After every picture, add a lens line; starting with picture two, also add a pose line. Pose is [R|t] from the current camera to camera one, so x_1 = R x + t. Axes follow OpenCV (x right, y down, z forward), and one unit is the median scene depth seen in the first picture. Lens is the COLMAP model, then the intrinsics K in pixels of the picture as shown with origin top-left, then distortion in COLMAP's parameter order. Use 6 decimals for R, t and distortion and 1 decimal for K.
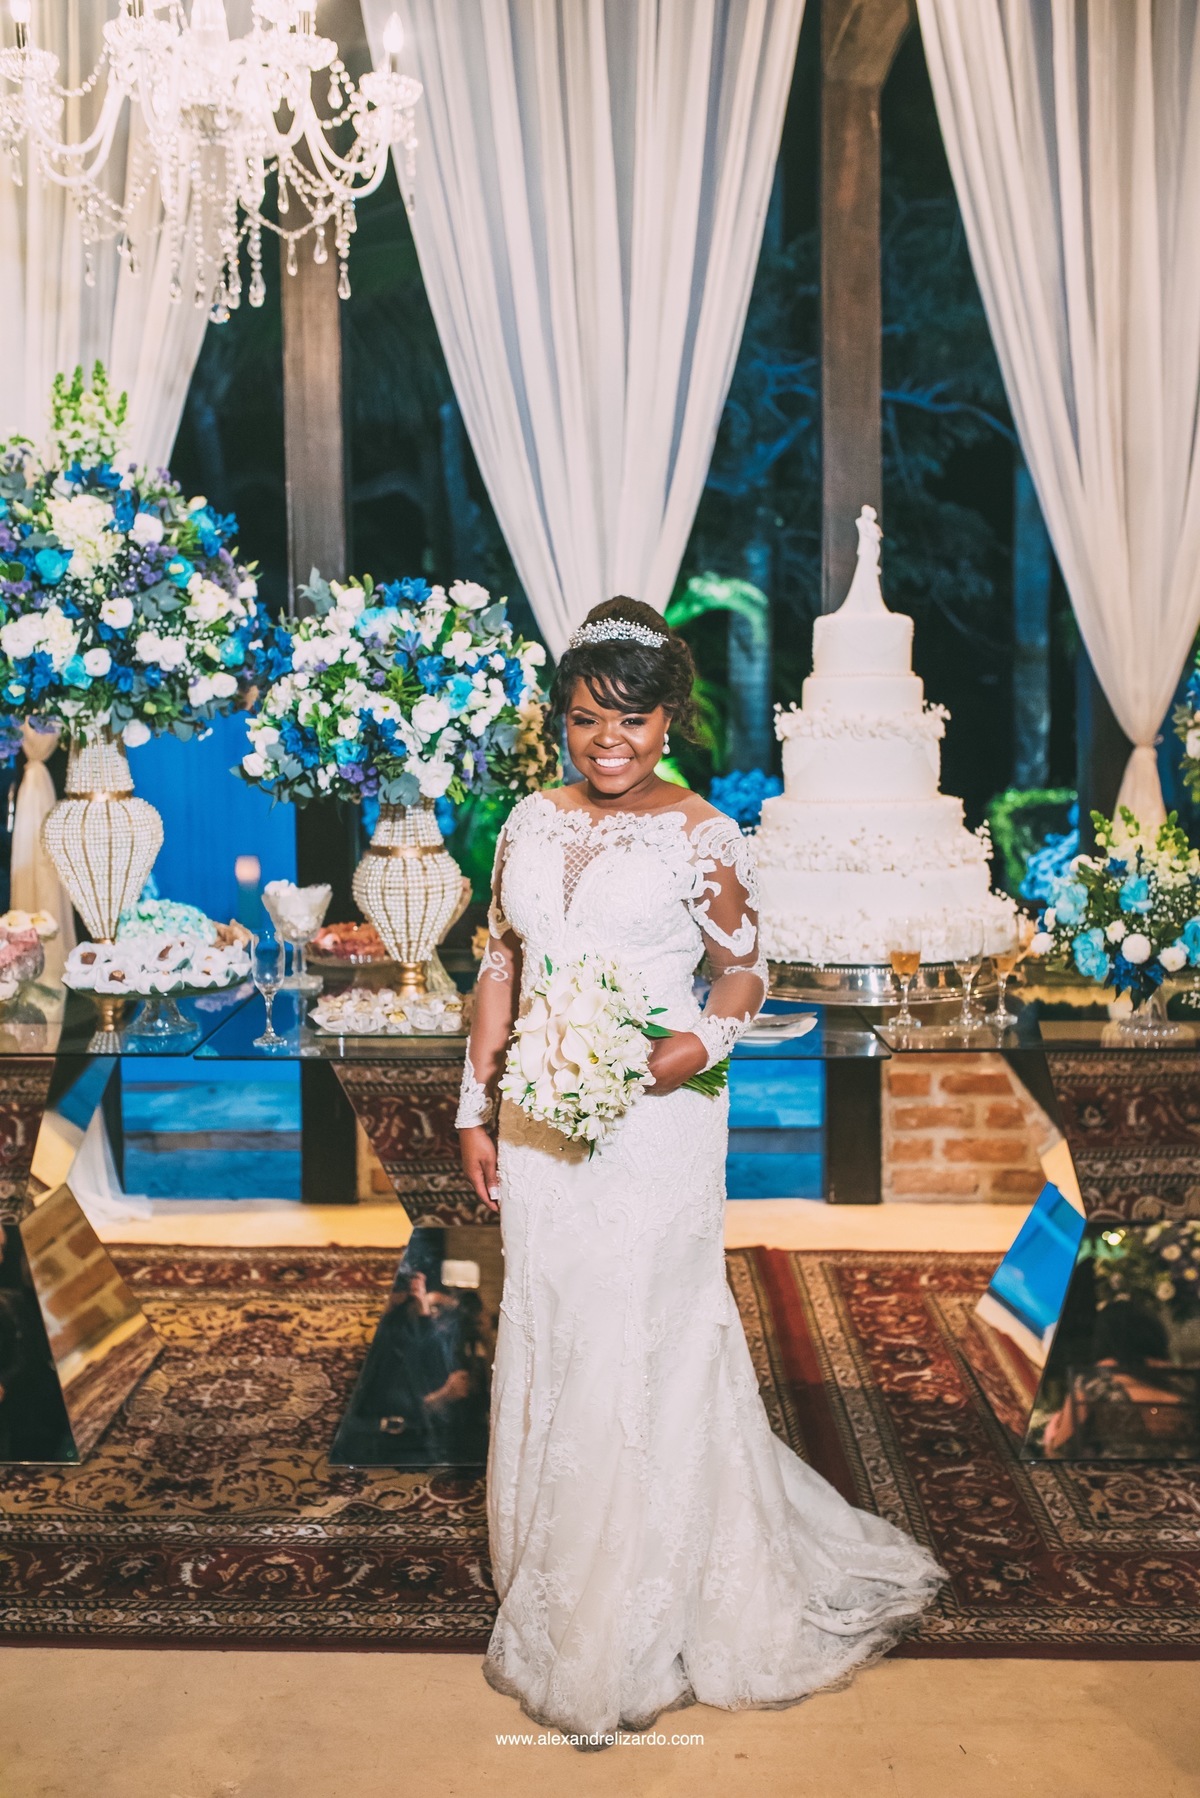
lens RADIAL K [[1722.8, 0, 606.1], [0, 1722.8, 893.3], [0, 0, 1]] dist [-0.059686, 0.085978]
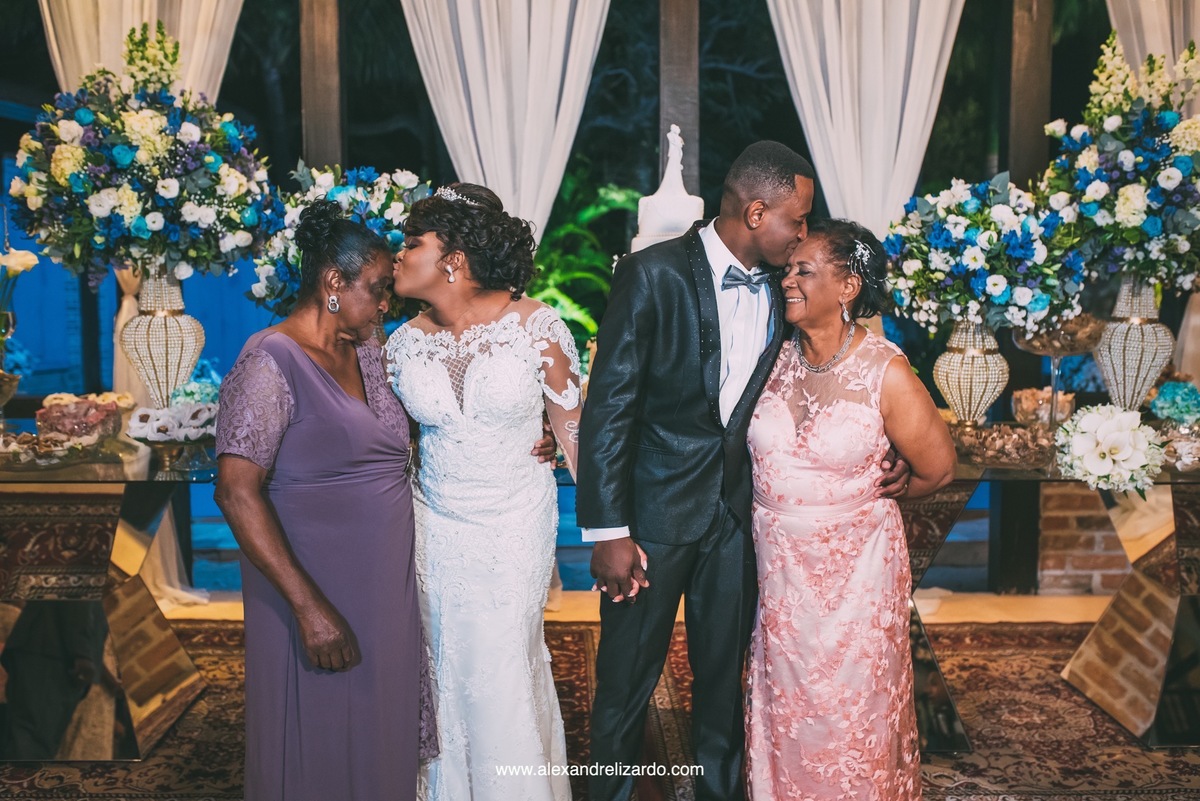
lens RADIAL K [[1149.8, 0, 600.0], [0, 1149.8, 400.5], [0, 0, 1]] dist [-0.059686, 0.085978]
pose [[0.999147, 0.004039, 0.041103, 0.047883], [-0.003989, 0.999991, -0.001305, 0.019955], [-0.041108, 0.001140, 0.999154, -0.006909]]
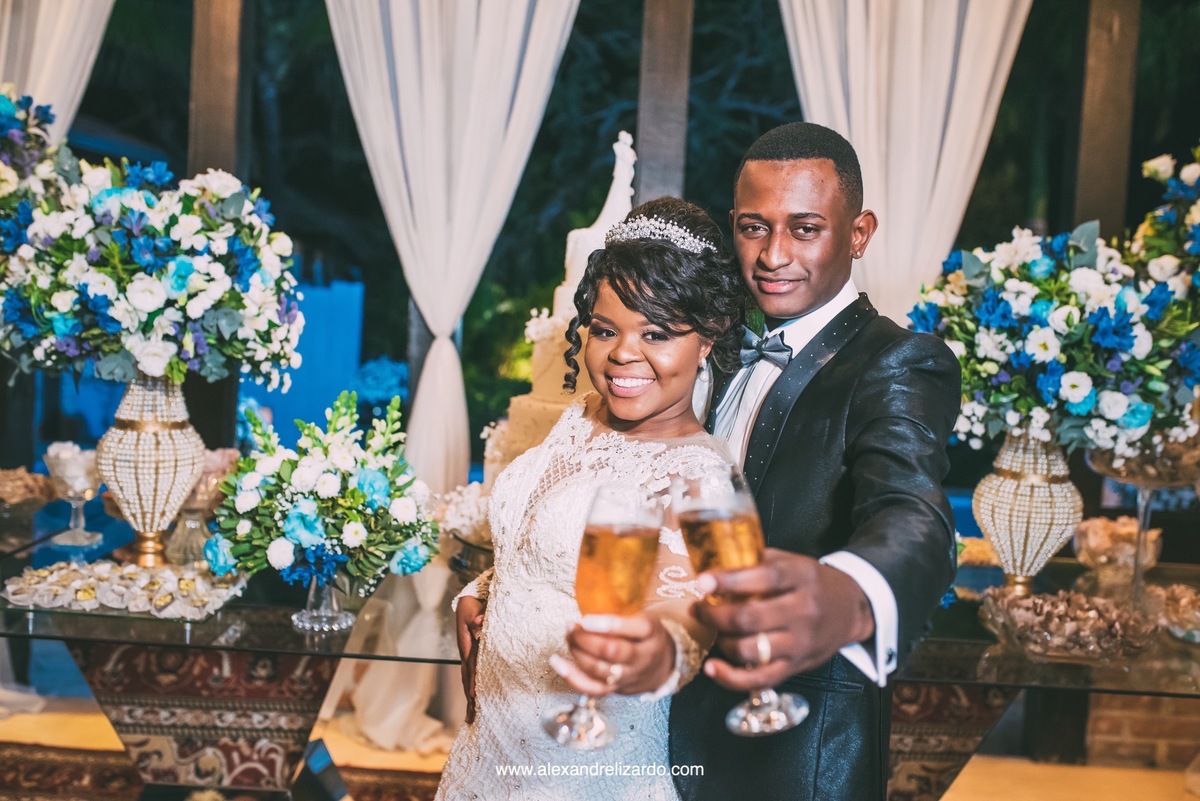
lens RADIAL K [[1149.8, 0, 600.0], [0, 1149.8, 400.5], [0, 0, 1]] dist [-0.059686, 0.085978]
pose [[0.997707, 0.064060, 0.021844, 0.136604], [-0.063178, 0.997244, -0.038897, -0.029004], [-0.024275, 0.037428, 0.999004, 0.296147]]
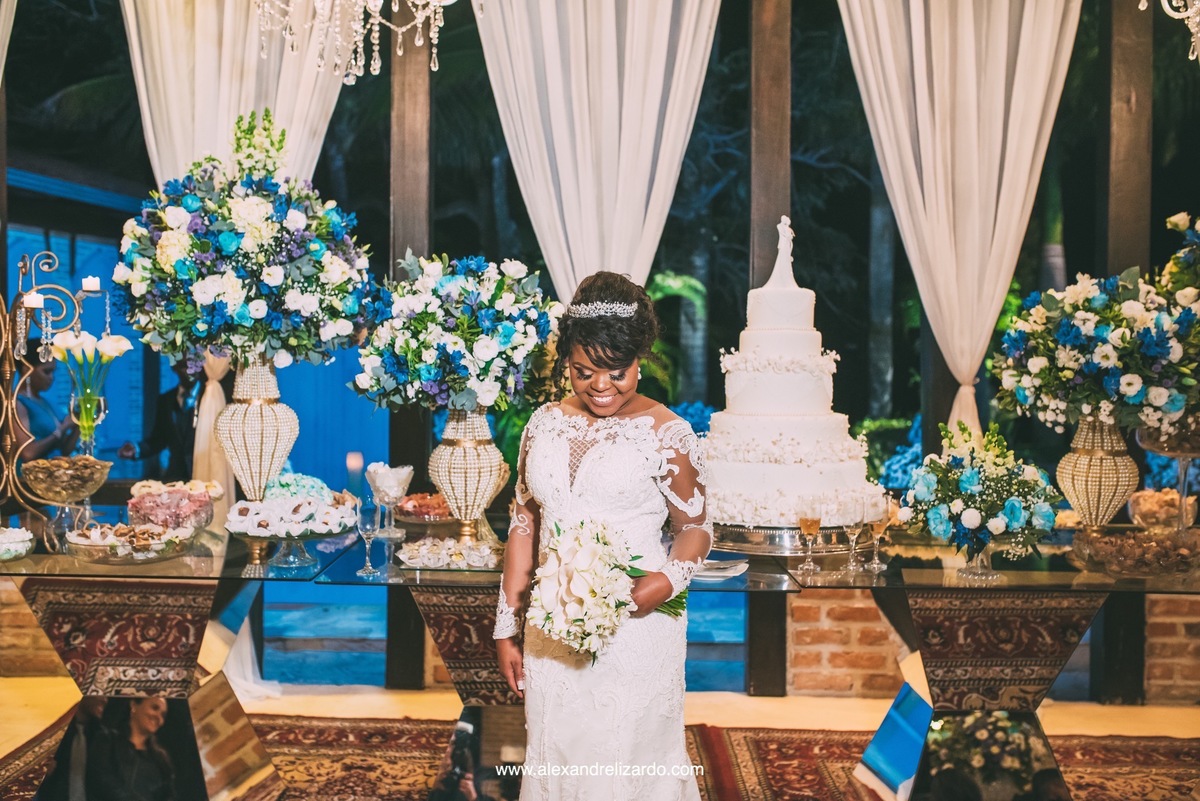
lens RADIAL K [[1149.8, 0, 600.0], [0, 1149.8, 400.5], [0, 0, 1]] dist [-0.059686, 0.085978]
pose [[0.999802, 0.019471, 0.003993, -0.007657], [-0.019128, 0.997151, -0.072960, 0.008157], [-0.005403, 0.072869, 0.997327, 0.030302]]
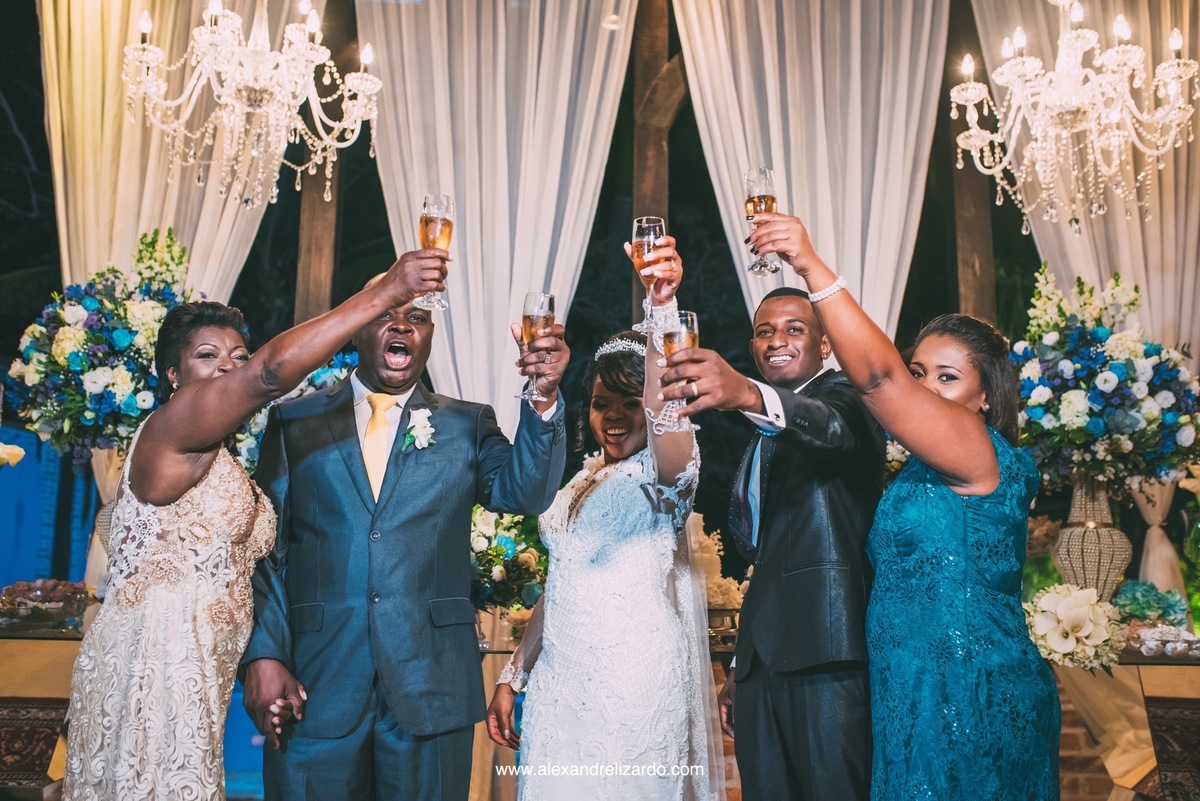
lens RADIAL K [[1149.8, 0, 600.0], [0, 1149.8, 400.5], [0, 0, 1]] dist [-0.059686, 0.085978]
pose [[0.997894, 0.033056, 0.055807, 0.055142], [-0.016935, 0.963330, -0.267783, 0.130844], [-0.062612, 0.266274, 0.961862, -0.021582]]
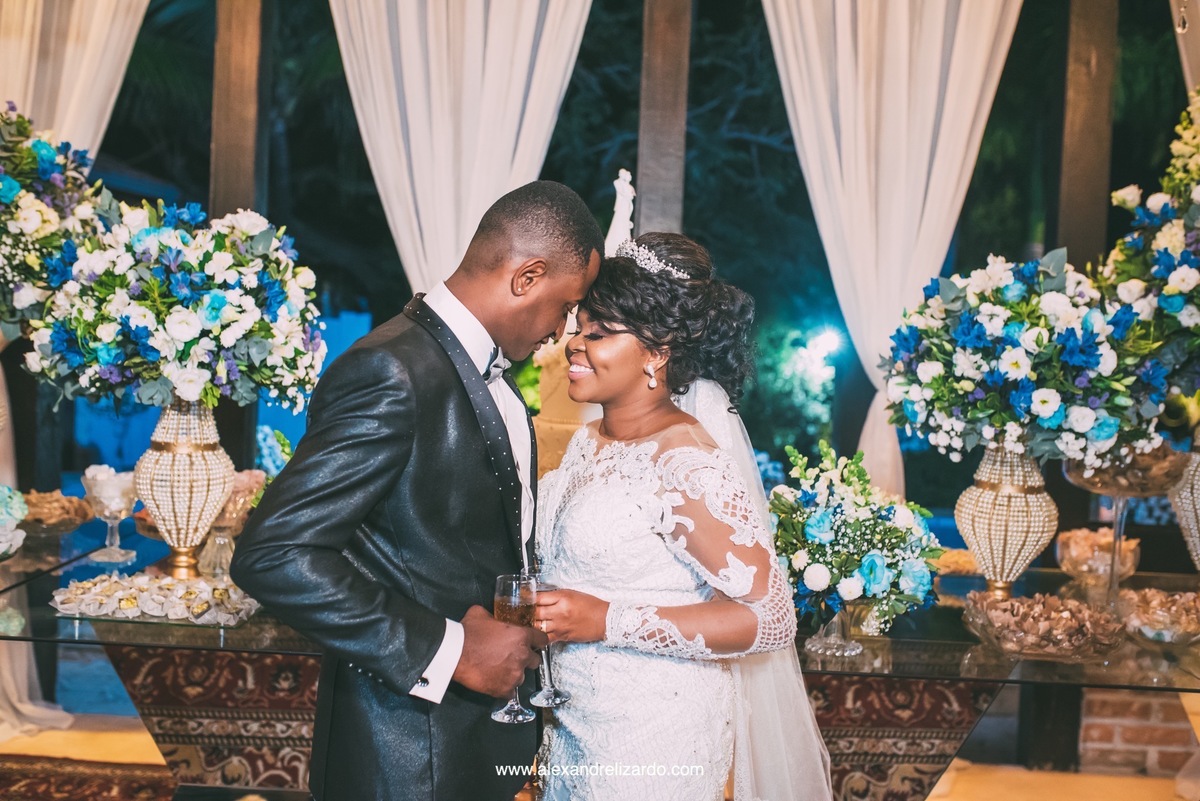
lens RADIAL K [[1149.8, 0, 600.0], [0, 1149.8, 400.5], [0, 0, 1]] dist [-0.059686, 0.085978]
pose [[0.998391, 0.054521, 0.015614, 0.137326], [-0.053448, 0.996618, -0.062422, -0.022333], [-0.018965, 0.061487, 0.997928, 0.247911]]
